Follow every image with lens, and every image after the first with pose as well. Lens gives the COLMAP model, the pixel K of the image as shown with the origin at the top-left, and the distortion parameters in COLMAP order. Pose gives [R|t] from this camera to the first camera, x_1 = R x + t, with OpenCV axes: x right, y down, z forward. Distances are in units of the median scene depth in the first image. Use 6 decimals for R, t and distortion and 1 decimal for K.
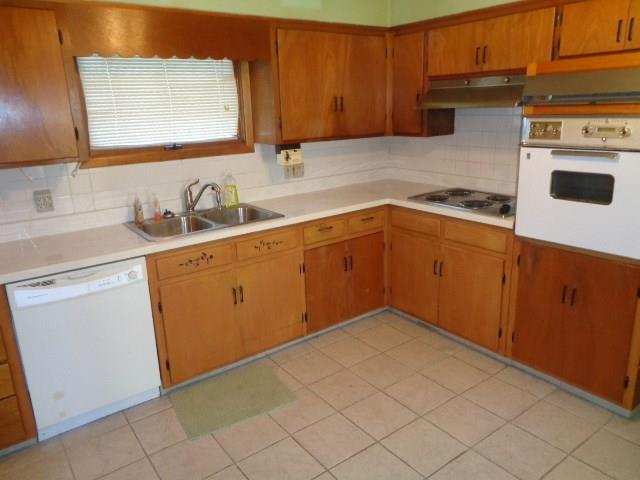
lens RADIAL K [[477.5, 0, 320.0], [0, 477.5, 240.0], [0, 0, 1]] dist [-0.002947, -0.000658]
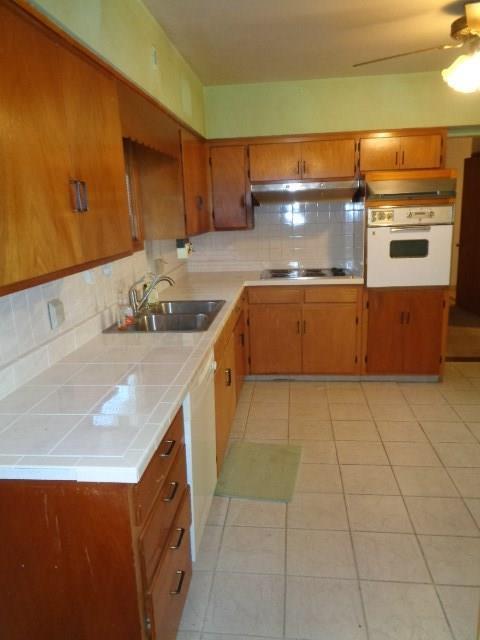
lens RADIAL K [[477.5, 0, 240.0], [0, 477.5, 320.0], [0, 0, 1]] dist [-0.002947, -0.000658]
pose [[0.683001, -0.160101, 0.712655, -0.942859], [0.214098, 0.976708, 0.014233, -0.017080], [-0.698335, 0.142857, 0.701370, 0.251164]]
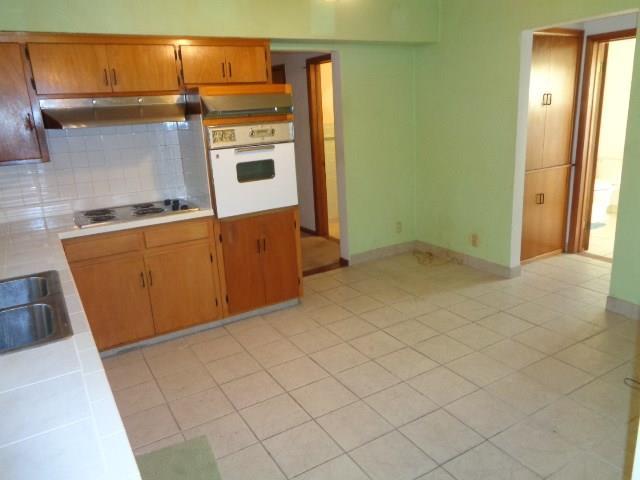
lens RADIAL K [[478.3, 0, 320.0], [0, 478.3, 240.0], [0, 0, 1]] dist [0.009723, 0.005118]
pose [[0.107675, -0.235546, 0.965880, -0.828120], [0.321150, 0.927685, 0.190430, -0.115490], [-0.940887, 0.289688, 0.175534, 0.536195]]
